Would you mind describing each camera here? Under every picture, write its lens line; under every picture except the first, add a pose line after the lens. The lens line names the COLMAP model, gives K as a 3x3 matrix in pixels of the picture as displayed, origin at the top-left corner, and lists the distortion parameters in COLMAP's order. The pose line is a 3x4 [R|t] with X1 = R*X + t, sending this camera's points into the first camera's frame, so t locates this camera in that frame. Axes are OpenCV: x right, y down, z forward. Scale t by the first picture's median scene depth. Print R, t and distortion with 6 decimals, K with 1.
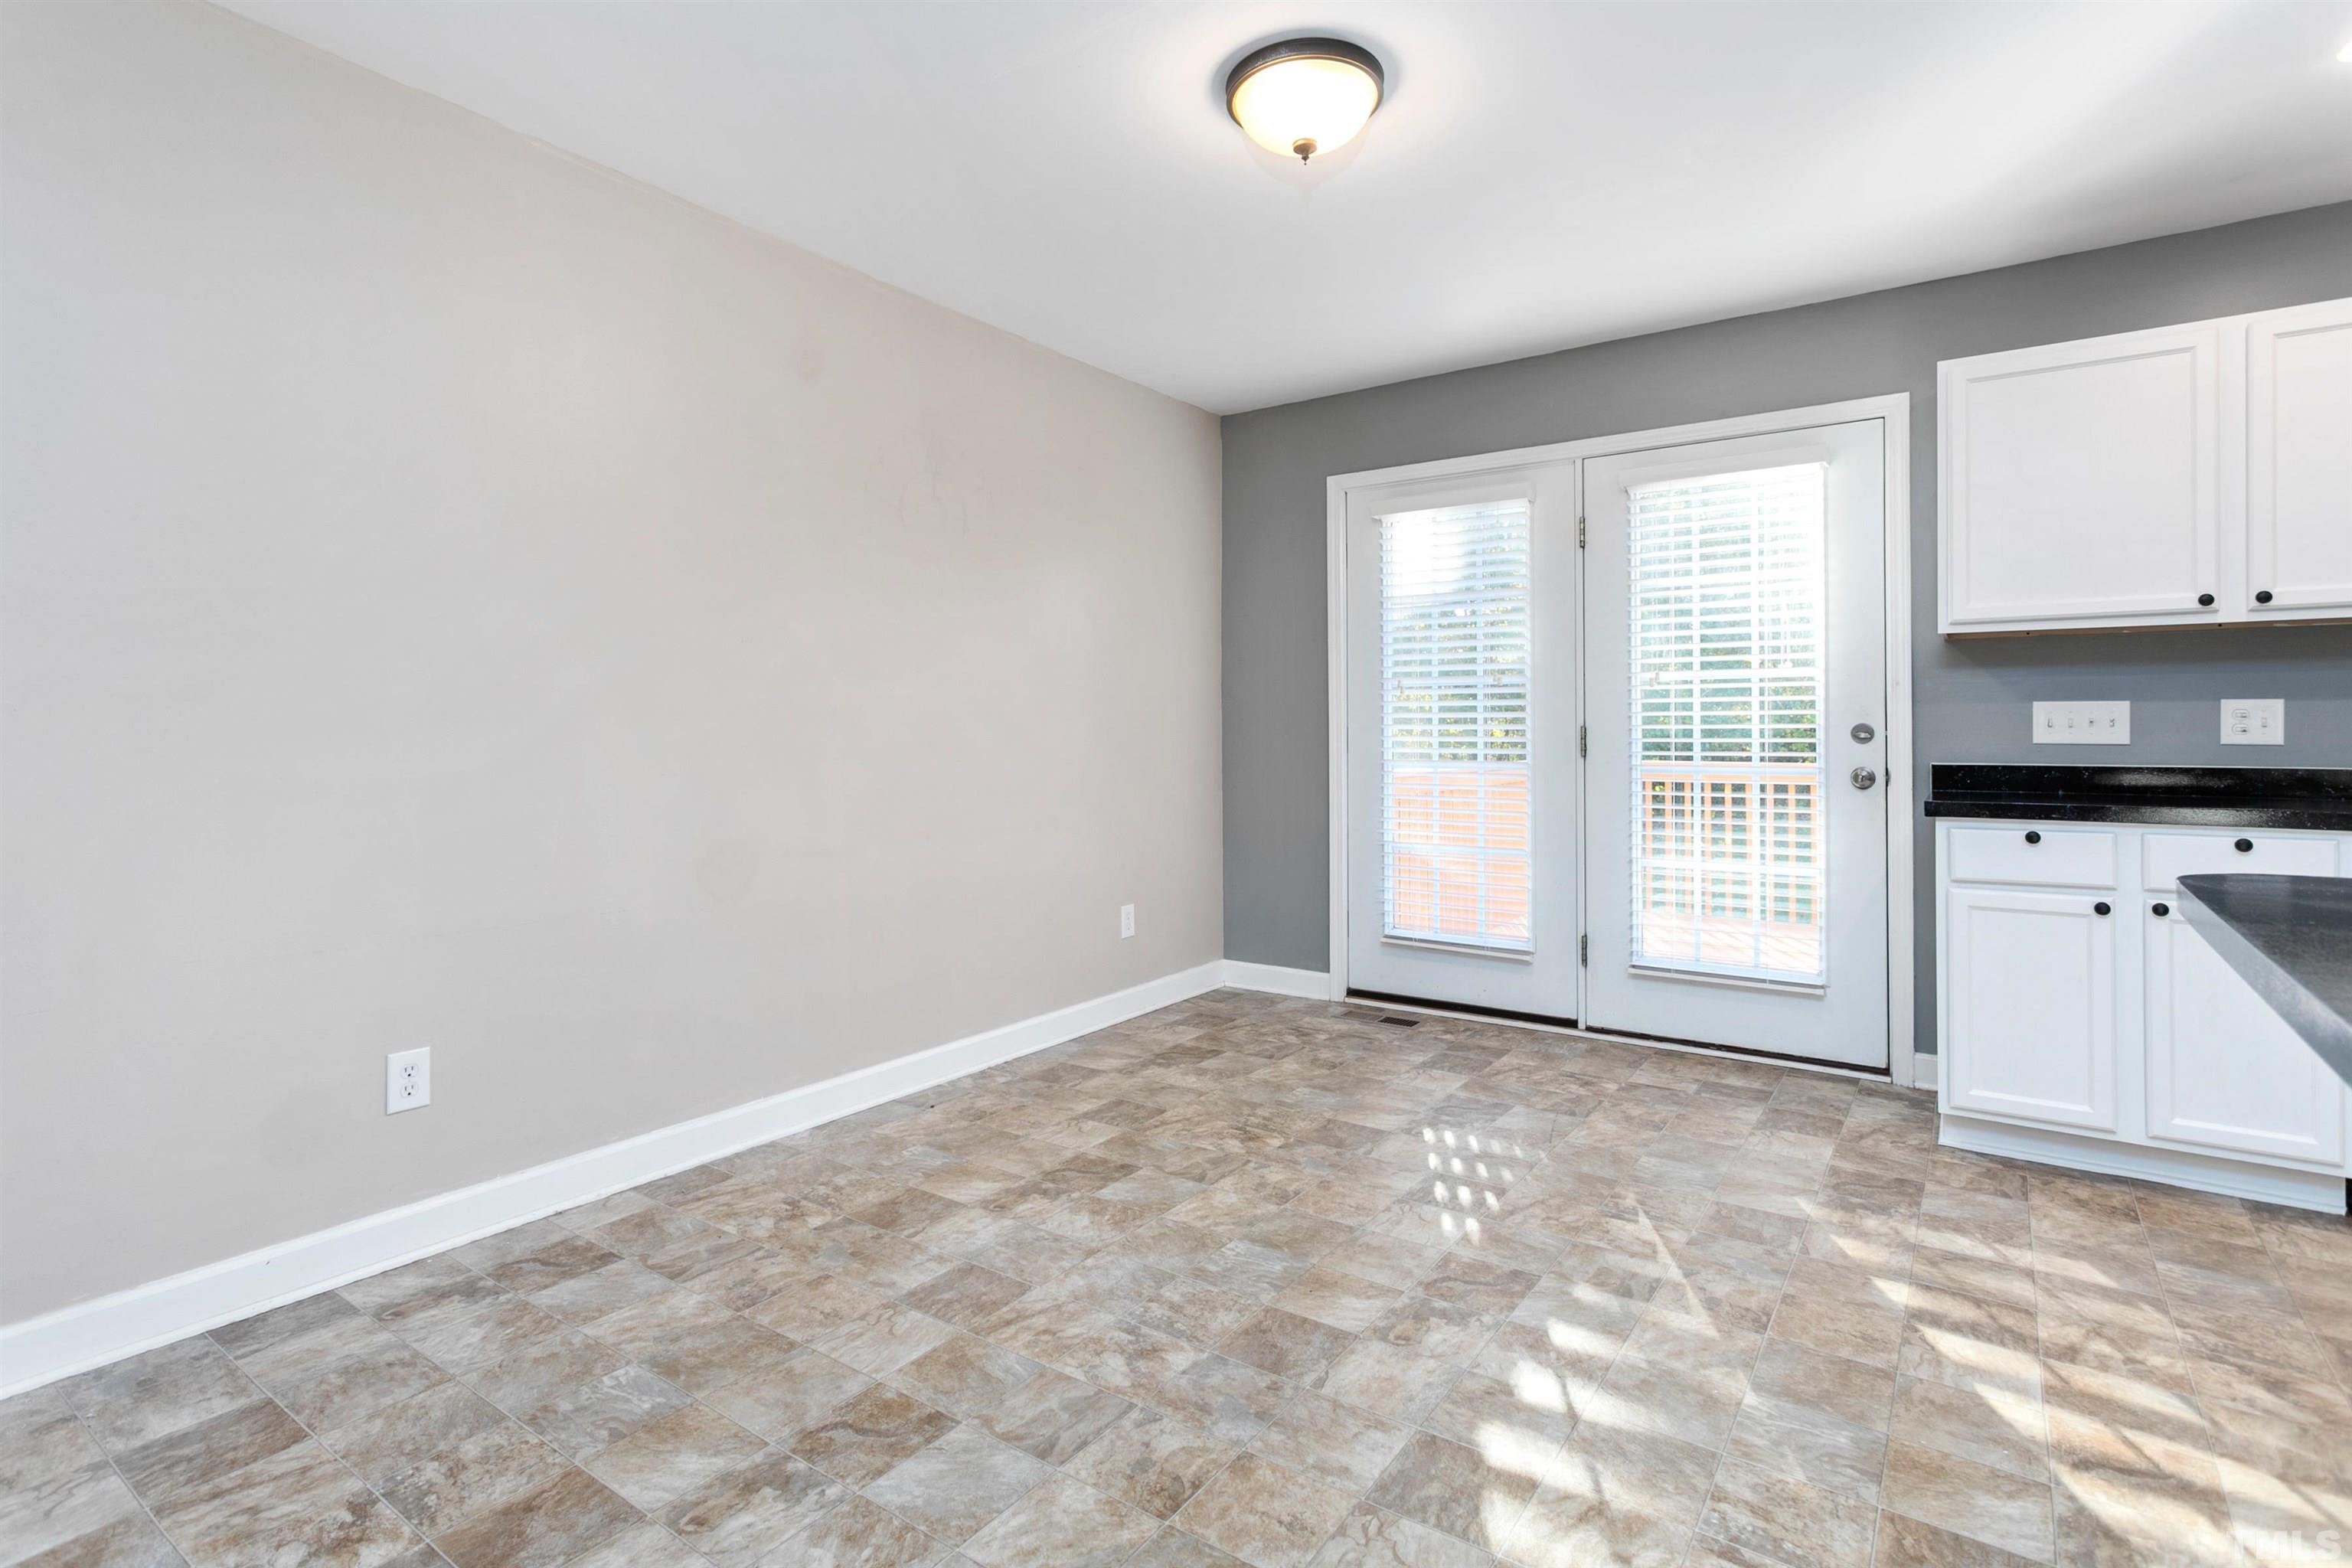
lens RADIAL K [[1141.6, 0, 1138.7], [0, 1141.6, 724.5], [0, 0, 1]] dist [0.000686, 0.000895]
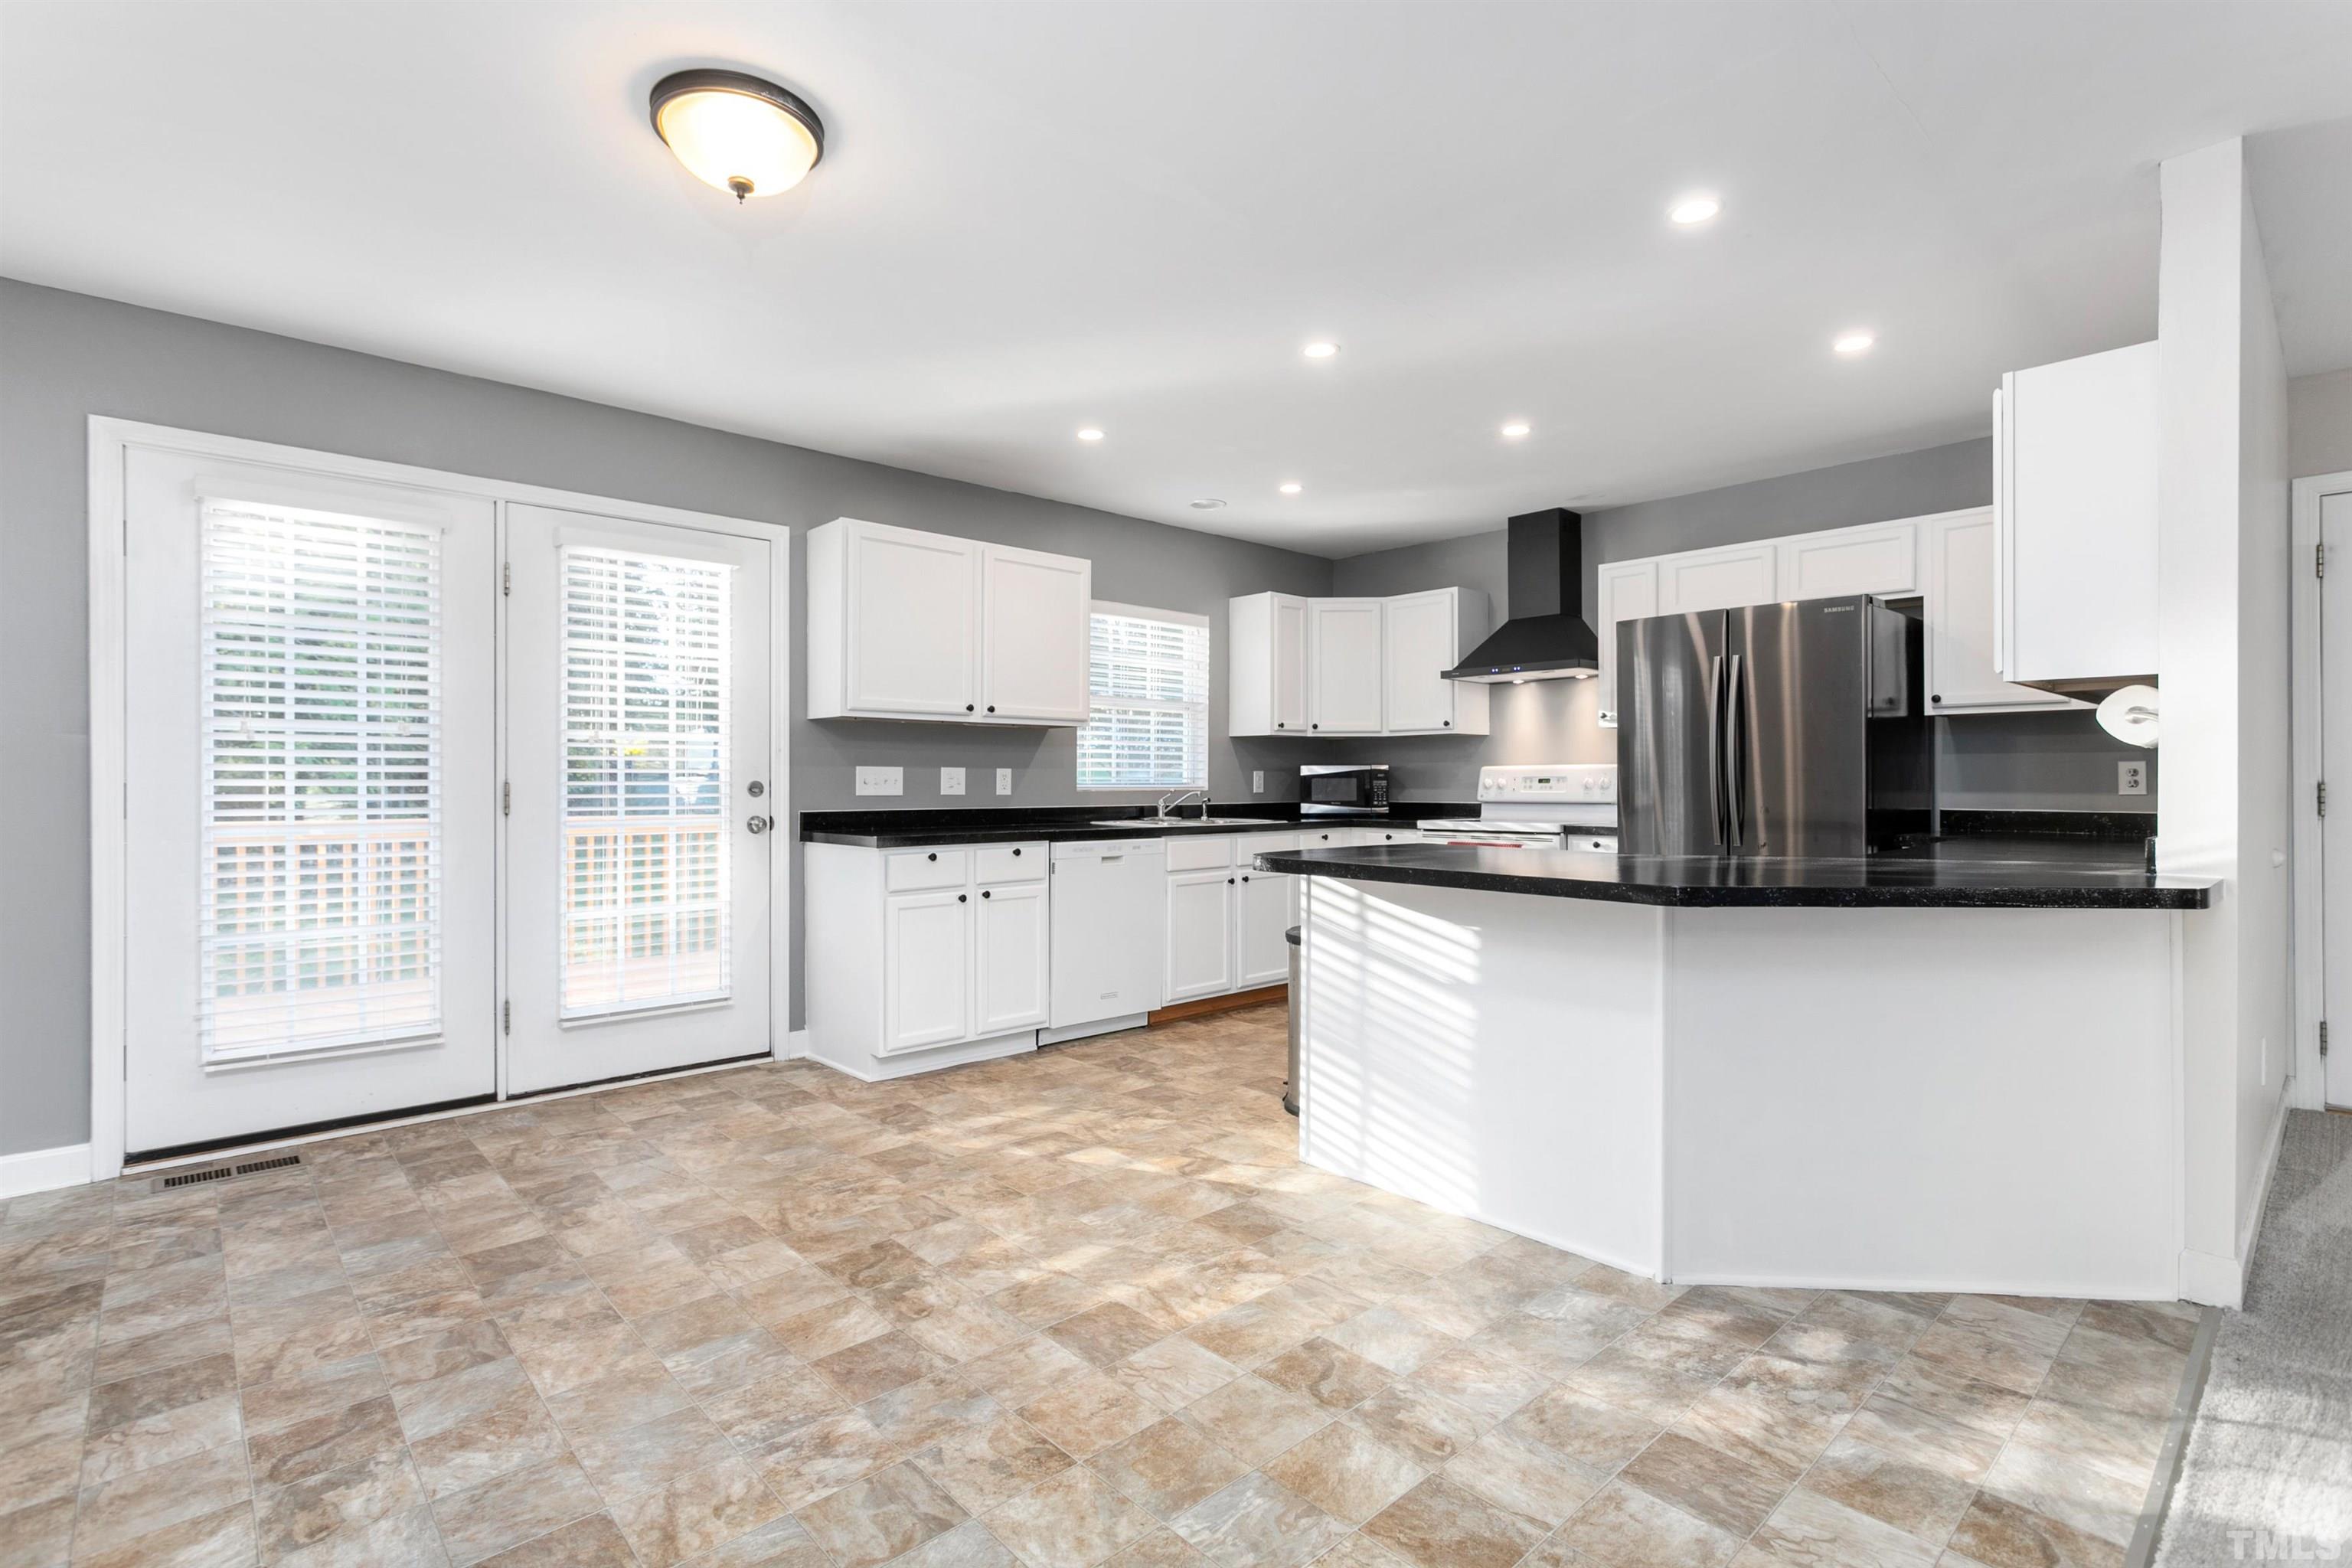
lens RADIAL K [[1141.6, 0, 1169.8], [0, 1141.6, 784.0], [0, 0, 1]] dist [0.000686, 0.000895]
pose [[0.191430, 0.001933, 0.981504, -0.518414], [-0.004493, 0.999989, -0.001094, 0.001681], [-0.981496, -0.004201, 0.191436, 0.321856]]
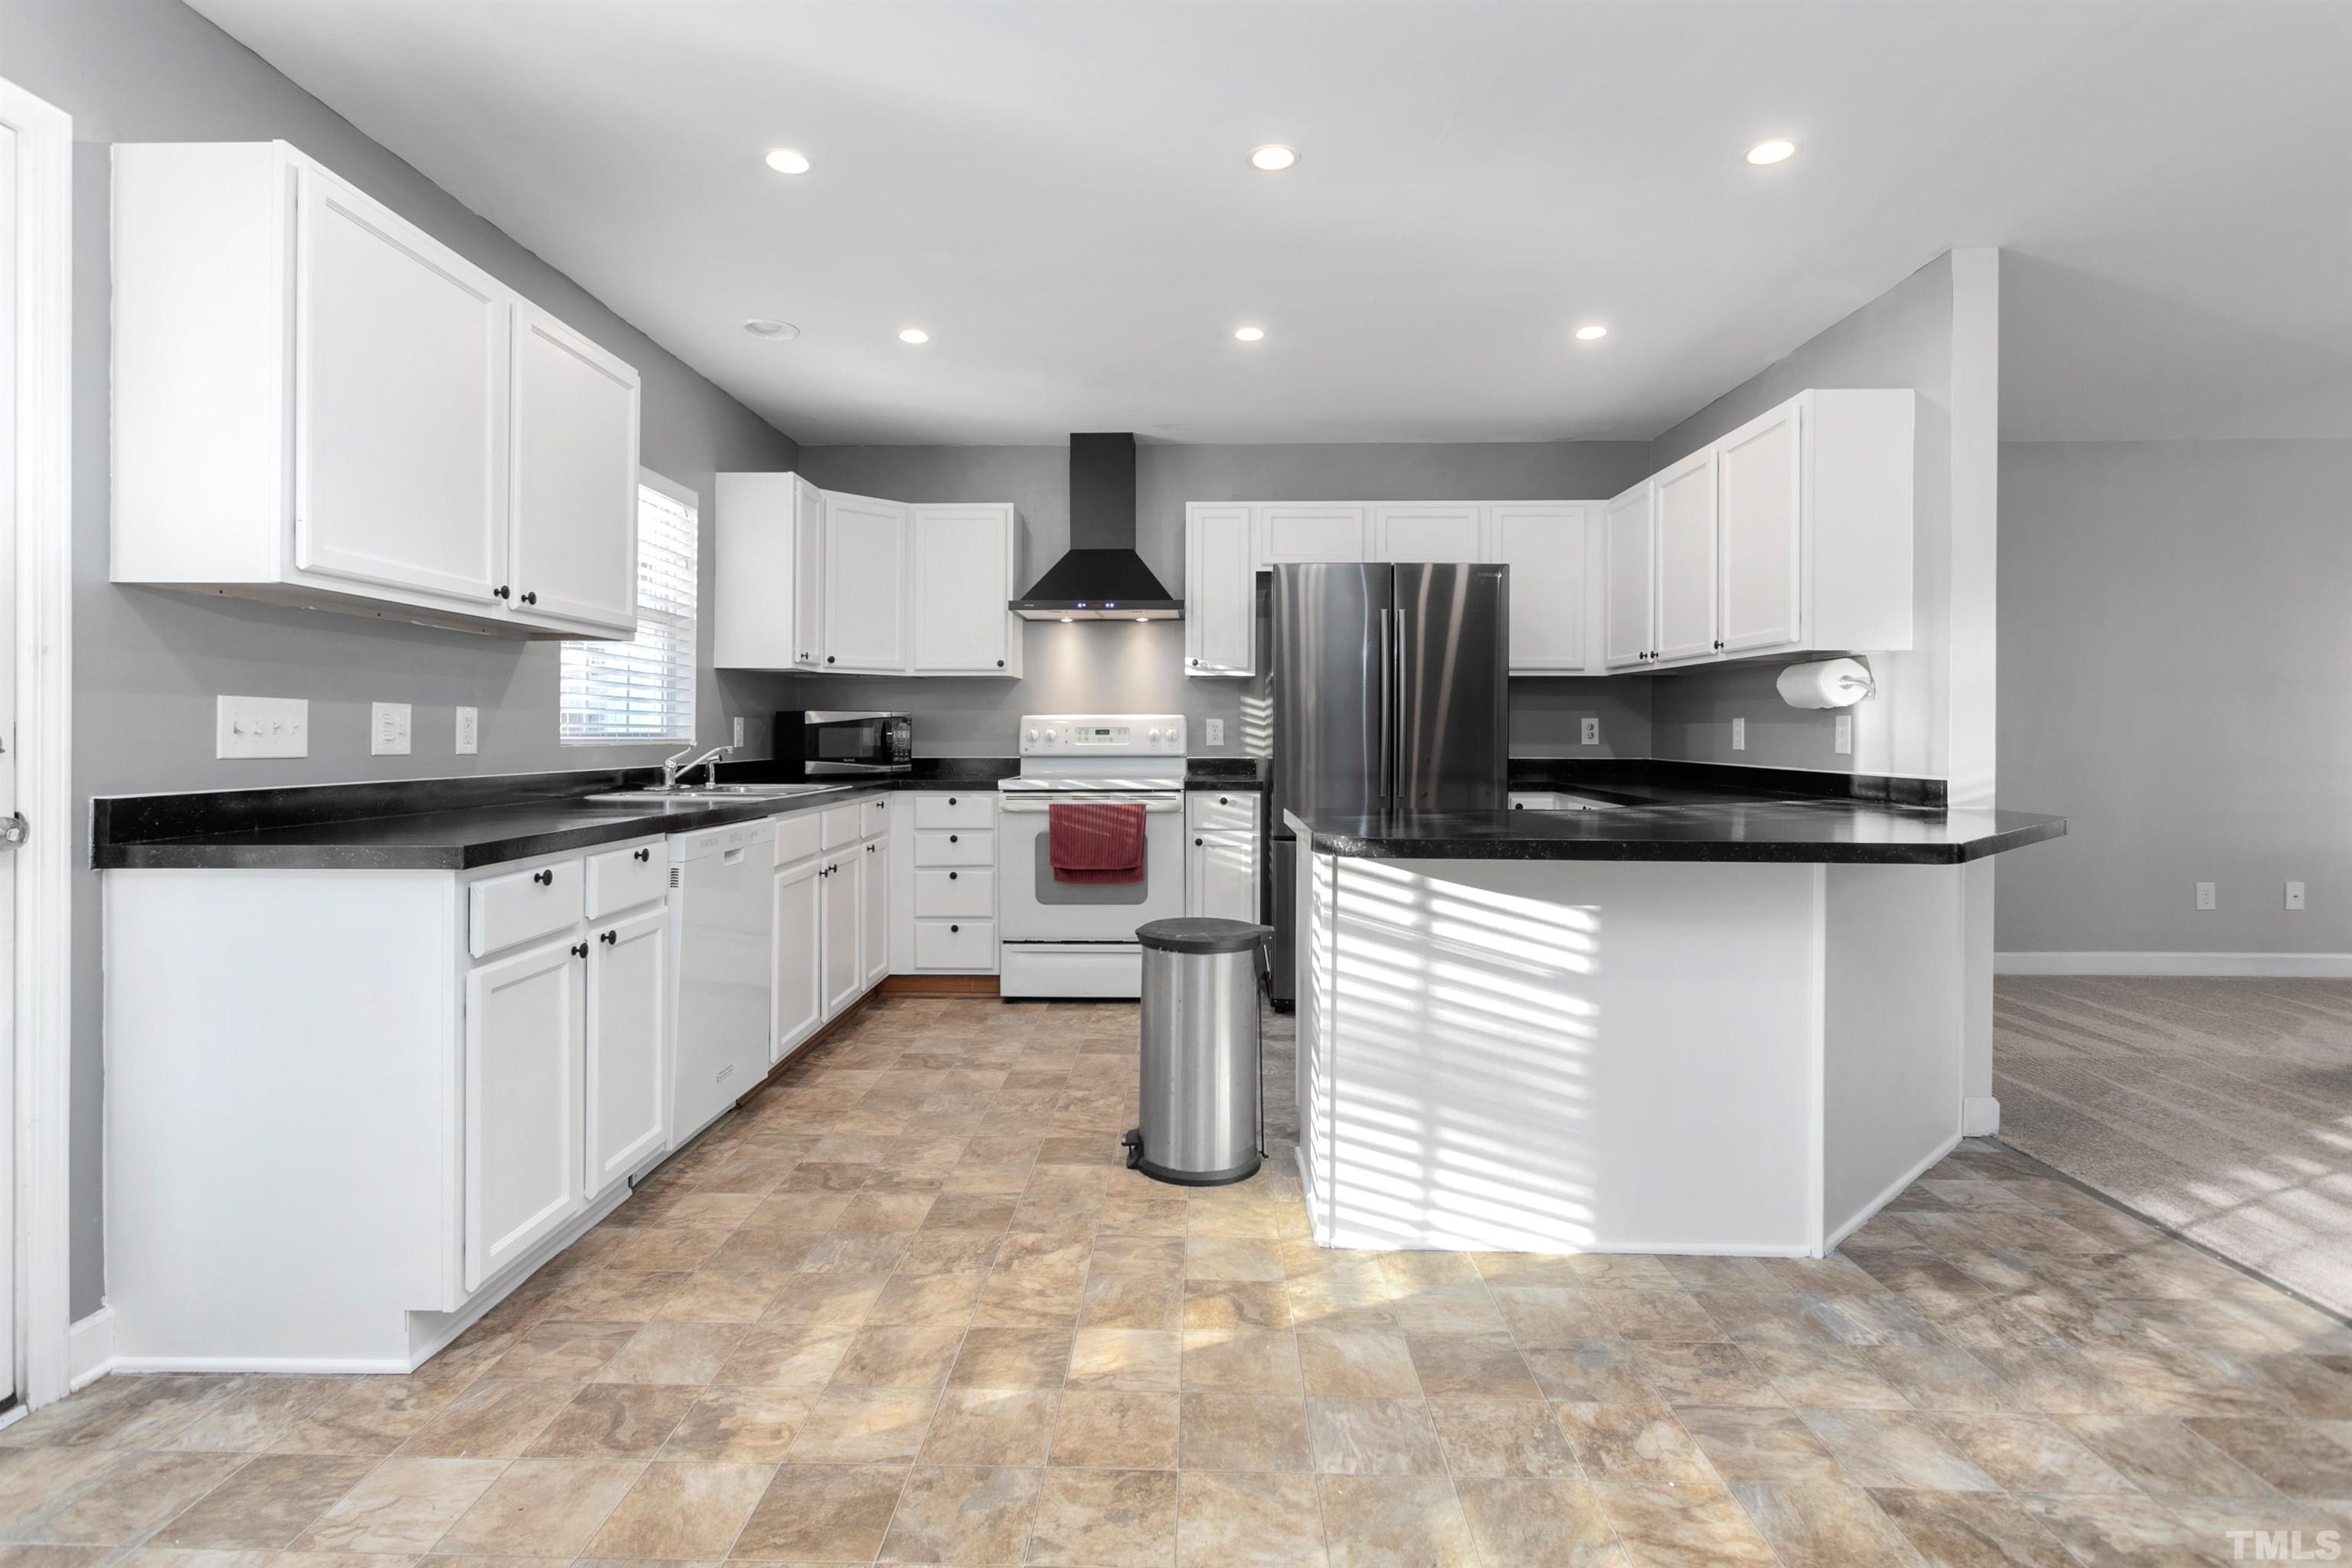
lens RADIAL K [[1141.6, 0, 1170.4], [0, 1141.6, 738.0], [0, 0, 1]] dist [0.000686, 0.000895]
pose [[-0.585385, -0.001022, 0.810755, -0.071687], [-0.004602, 0.999987, -0.002062, 0.003300], [-0.810742, -0.004939, -0.585382, 0.890007]]
